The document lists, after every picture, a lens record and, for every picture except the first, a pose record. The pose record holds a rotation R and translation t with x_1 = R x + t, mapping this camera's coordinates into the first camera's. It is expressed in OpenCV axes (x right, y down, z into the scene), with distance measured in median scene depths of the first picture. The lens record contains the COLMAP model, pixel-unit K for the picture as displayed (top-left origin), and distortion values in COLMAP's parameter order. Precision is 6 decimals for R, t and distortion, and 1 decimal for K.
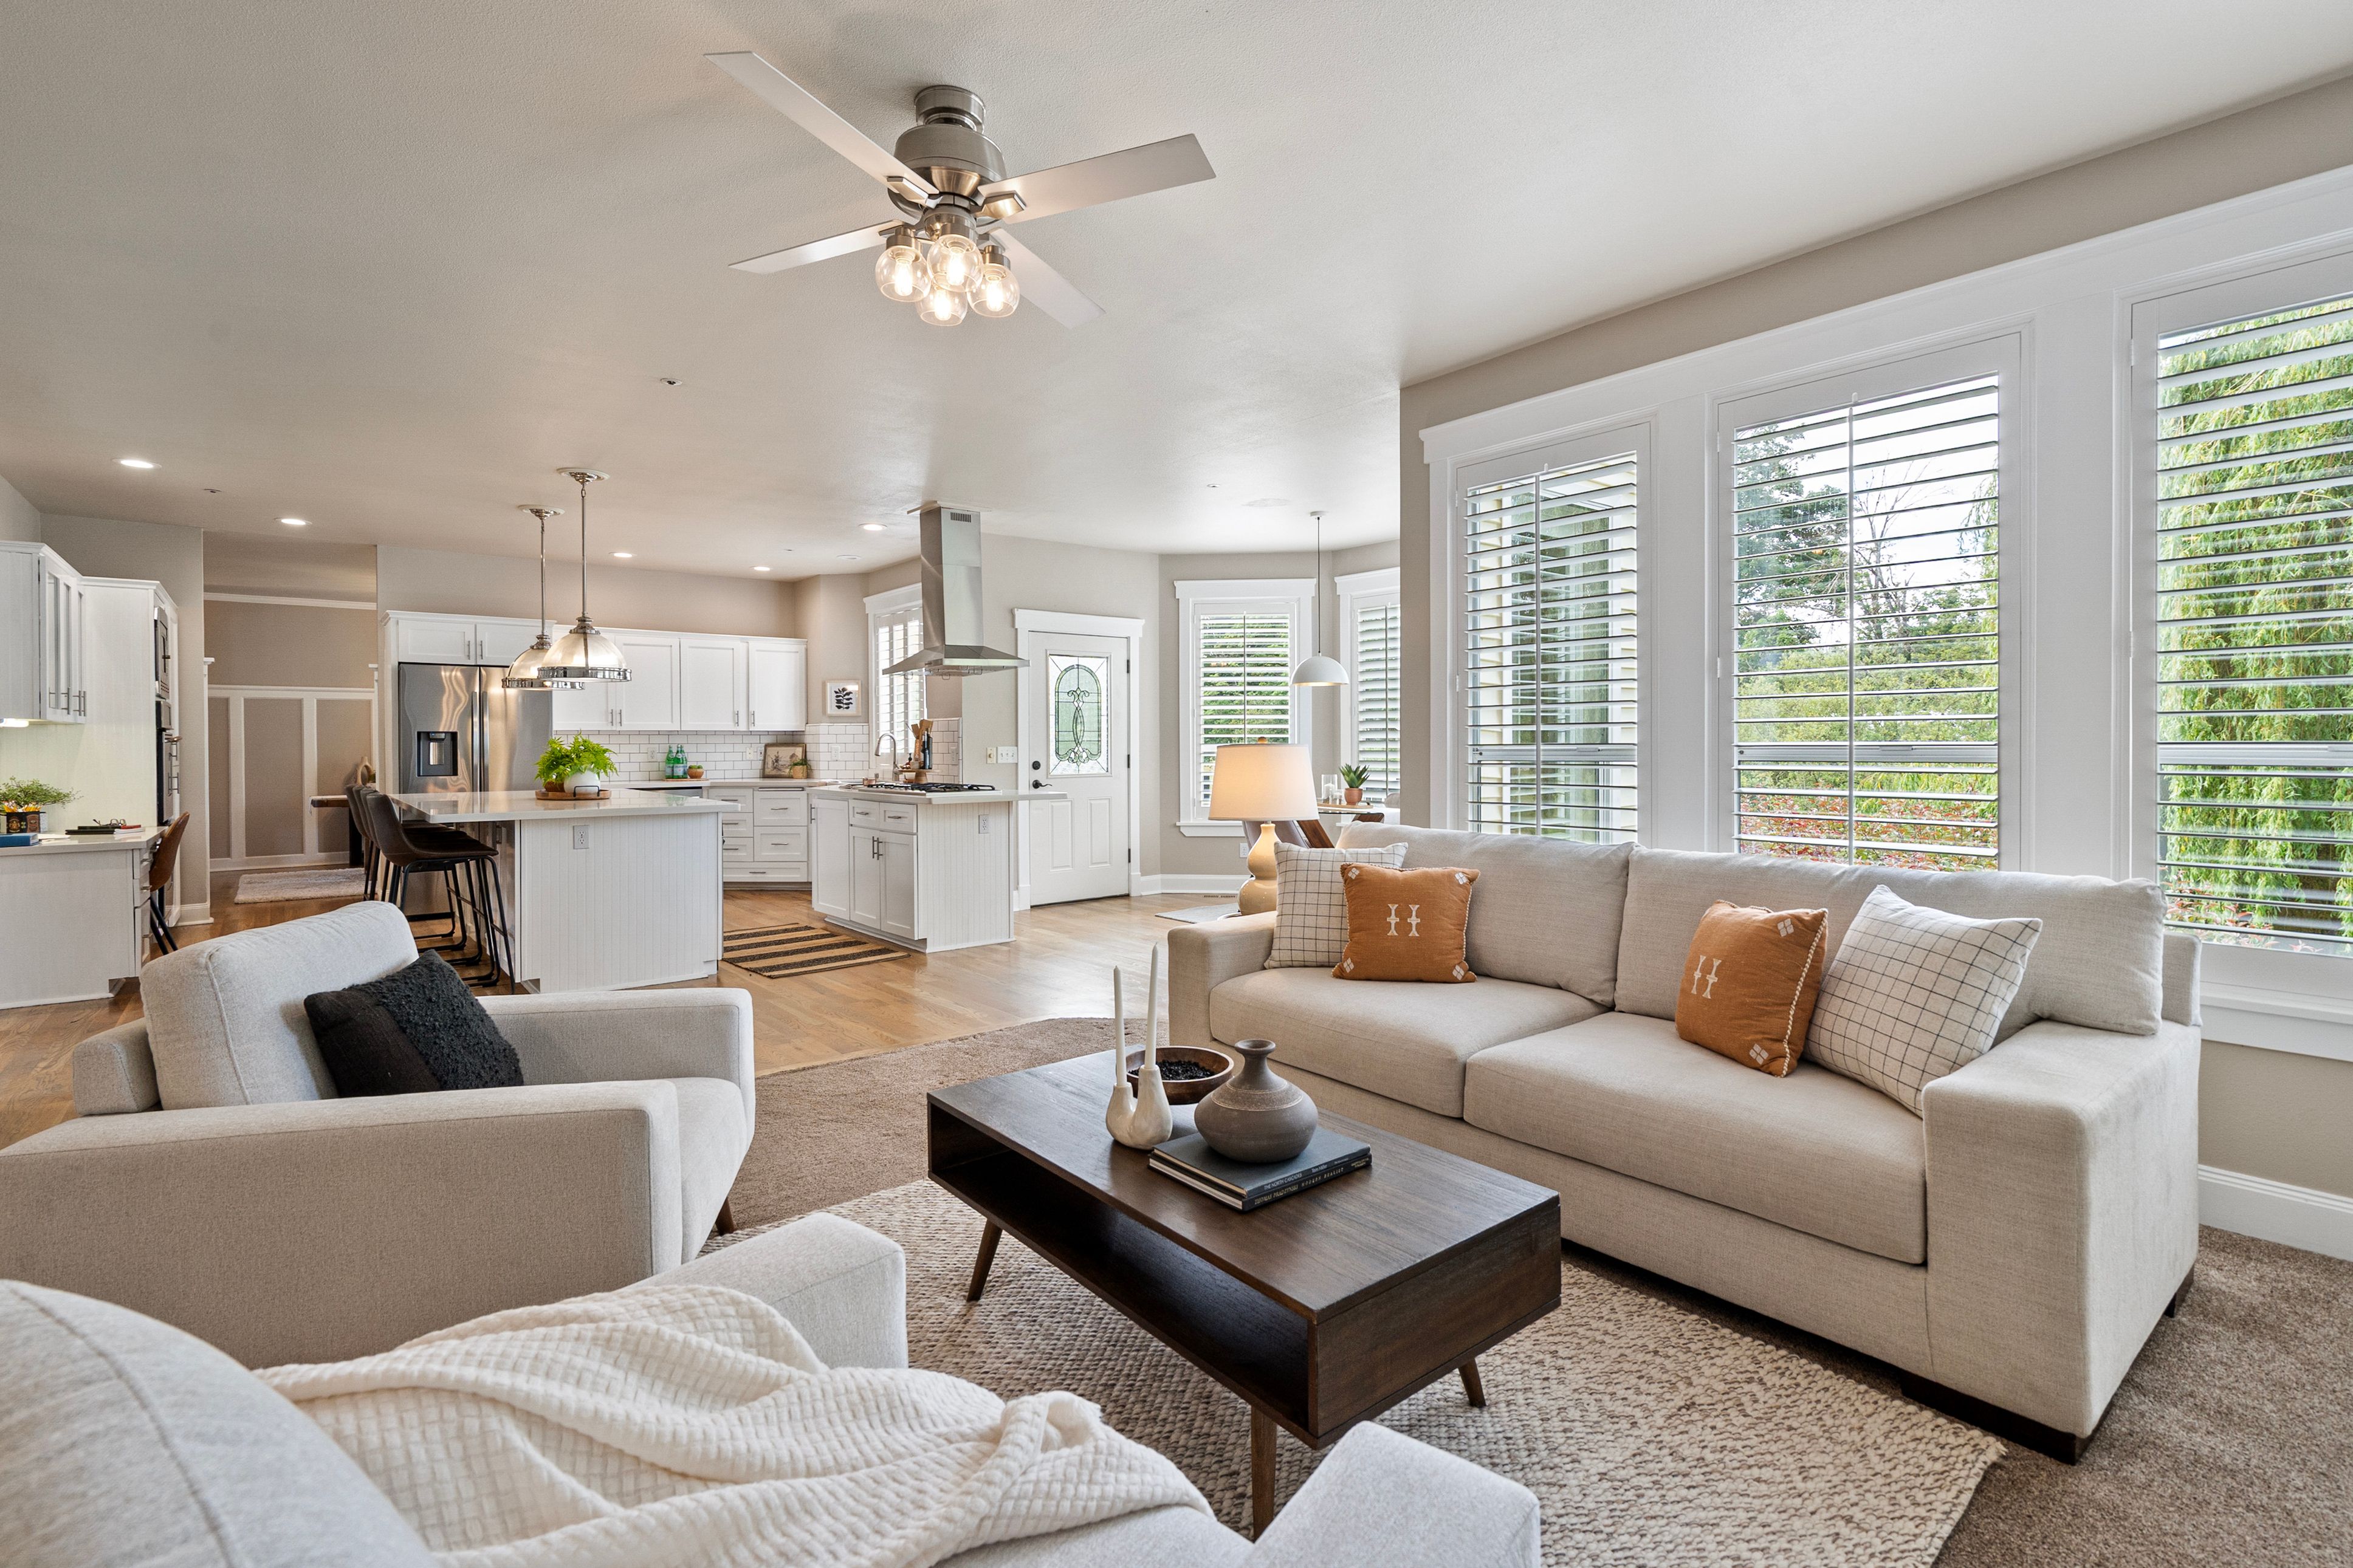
lens RADIAL K [[1055.0, 0, 1168.3], [0, 1055.0, 754.4], [0, 0, 1]] dist [0.001230, 0.000207]
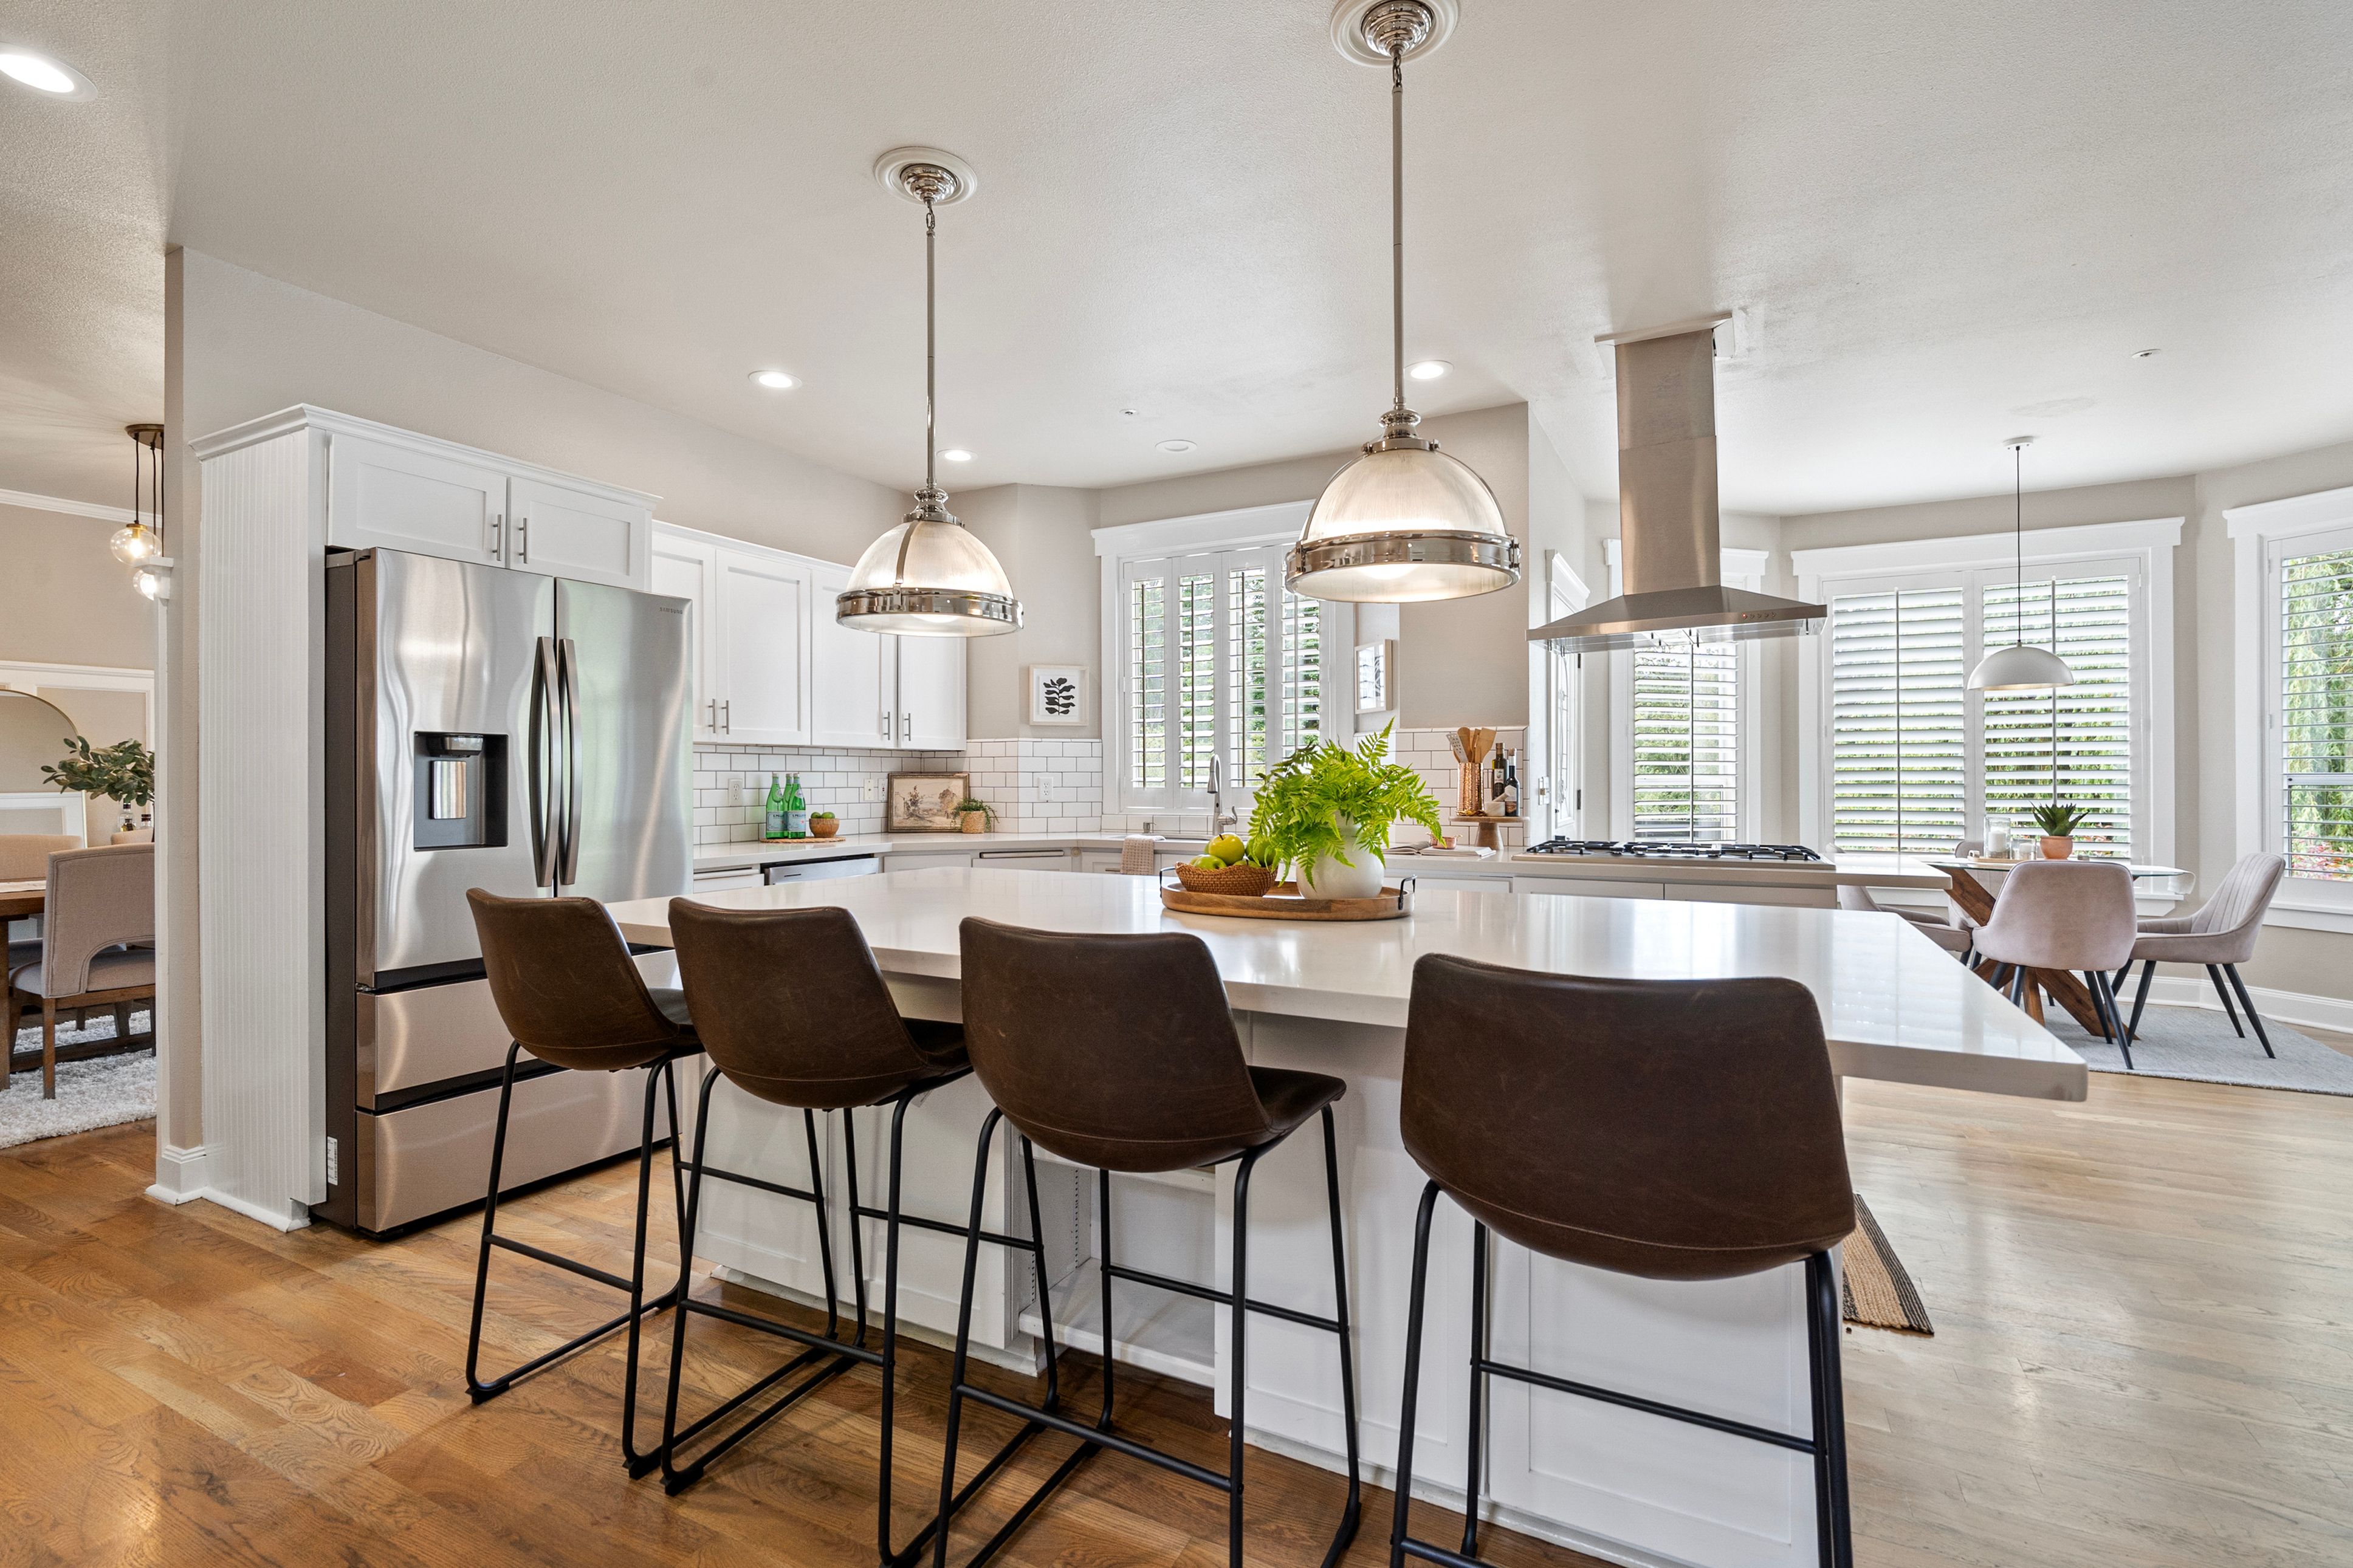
lens RADIAL K [[1055.0, 0, 1168.3], [0, 1055.0, 754.4], [0, 0, 1]] dist [0.001230, 0.000207]
pose [[0.923714, 0.010967, 0.382926, -0.477202], [0.002370, 0.999407, -0.034340, -0.000112], [-0.383076, 0.032628, 0.923140, 0.433401]]
